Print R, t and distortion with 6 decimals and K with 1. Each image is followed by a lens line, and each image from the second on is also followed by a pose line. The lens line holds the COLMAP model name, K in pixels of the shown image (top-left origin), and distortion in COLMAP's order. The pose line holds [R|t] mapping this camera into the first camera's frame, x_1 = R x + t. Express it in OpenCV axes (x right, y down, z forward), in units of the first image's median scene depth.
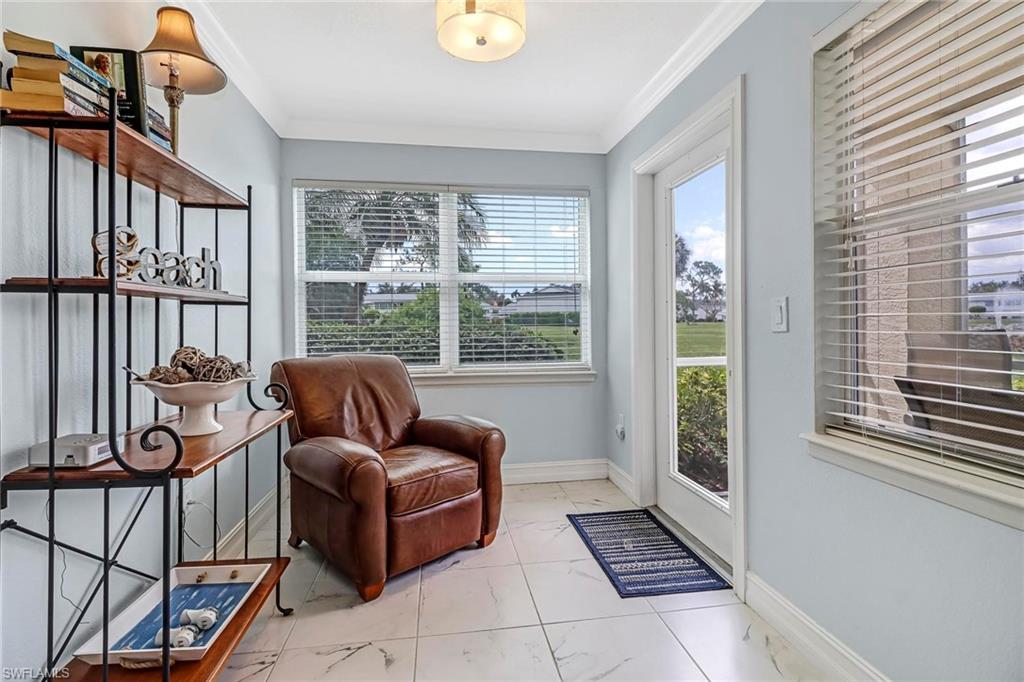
lens RADIAL K [[491.2, 0, 520.6], [0, 491.2, 316.8], [0, 0, 1]] dist [0.002949, -0.003070]
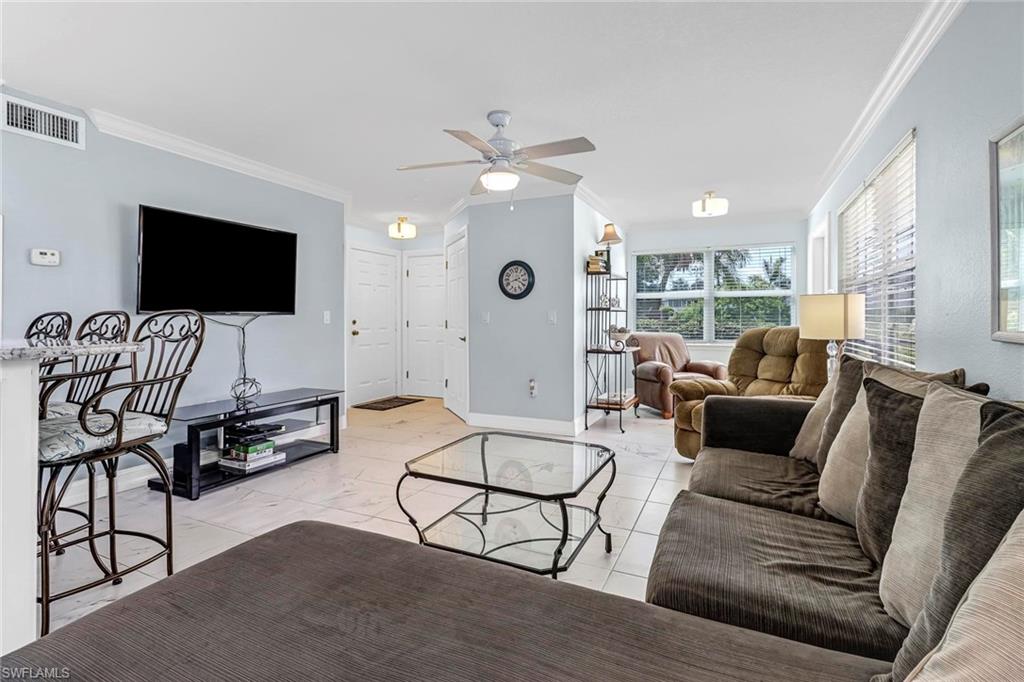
lens RADIAL K [[491.2, 0, 498.0], [0, 491.2, 318.4], [0, 0, 1]] dist [0.002949, -0.003070]
pose [[0.812773, 0.002769, -0.582575, 0.361033], [0.002282, 0.999966, 0.007936, -0.004827], [0.582577, -0.007779, 0.812738, -1.225802]]
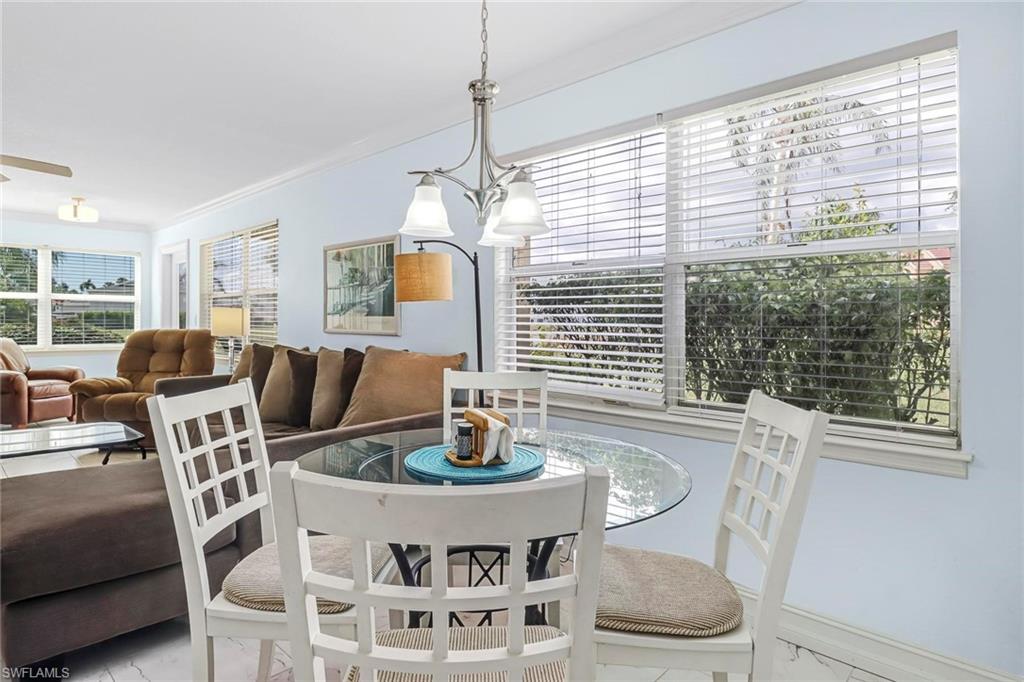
lens RADIAL K [[576.2, 0, 511.9], [0, 576.2, 335.8], [0, 0, 1]] dist [-0.002717, -0.002786]
pose [[0.810696, -0.003899, 0.585454, 0.009808], [-0.012128, 0.999651, 0.023452, -0.007478], [-0.585341, -0.026112, 0.810366, -1.971940]]
